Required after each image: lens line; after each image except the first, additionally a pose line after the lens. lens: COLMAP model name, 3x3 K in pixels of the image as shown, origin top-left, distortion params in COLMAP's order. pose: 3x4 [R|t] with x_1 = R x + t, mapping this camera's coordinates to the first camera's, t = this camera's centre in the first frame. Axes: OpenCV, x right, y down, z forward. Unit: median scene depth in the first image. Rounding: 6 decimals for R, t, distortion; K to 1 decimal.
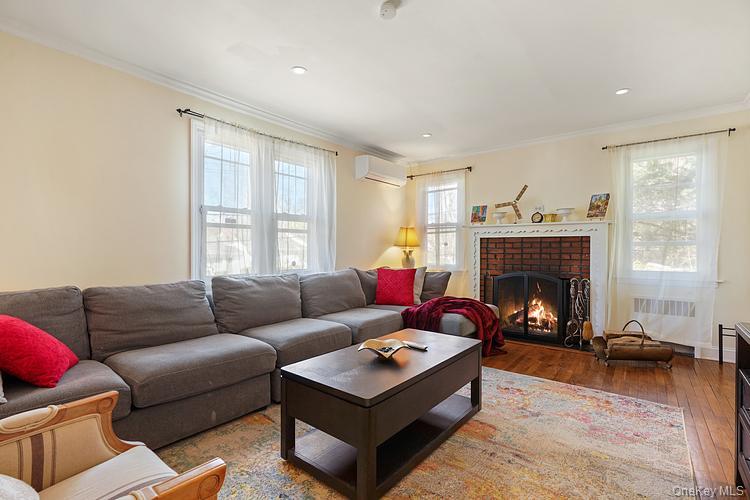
lens RADIAL K [[355.3, 0, 370.8], [0, 355.3, 253.1], [0, 0, 1]] dist [-0.001691, 0.000089]
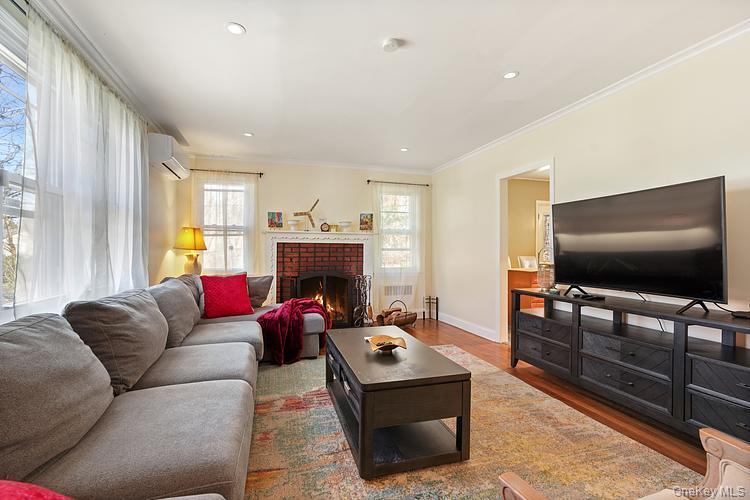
lens RADIAL K [[345.3, 0, 376.4], [0, 345.3, 251.6], [0, 0, 1]] dist [-0.002805, 0.001934]
pose [[0.561224, 0.003189, 0.827658, -0.412954], [0.007668, 0.999930, -0.009052, -0.004323], [-0.827628, 0.011426, 0.561160, 0.194266]]
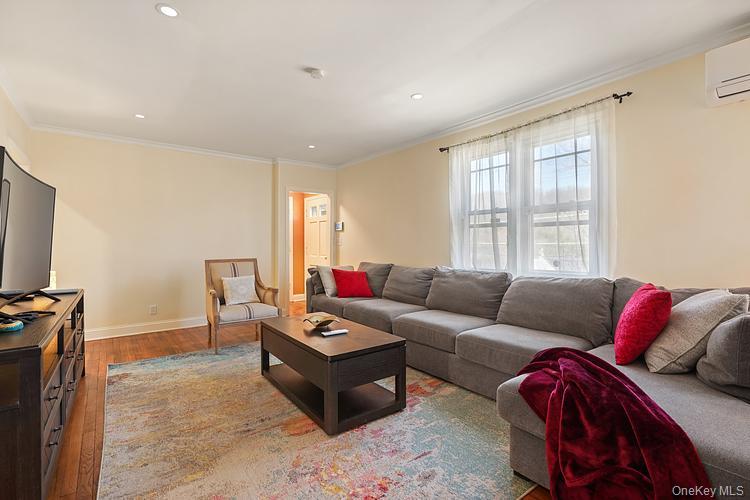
lens RADIAL K [[345.3, 0, 373.5], [0, 345.3, 245.4], [0, 0, 1]] dist [-0.002805, 0.001934]
pose [[-0.247373, 0.005214, -0.968906, 0.597262], [-0.006946, 0.999950, 0.007154, -0.014035], [0.968895, 0.008500, -0.247324, 0.716546]]
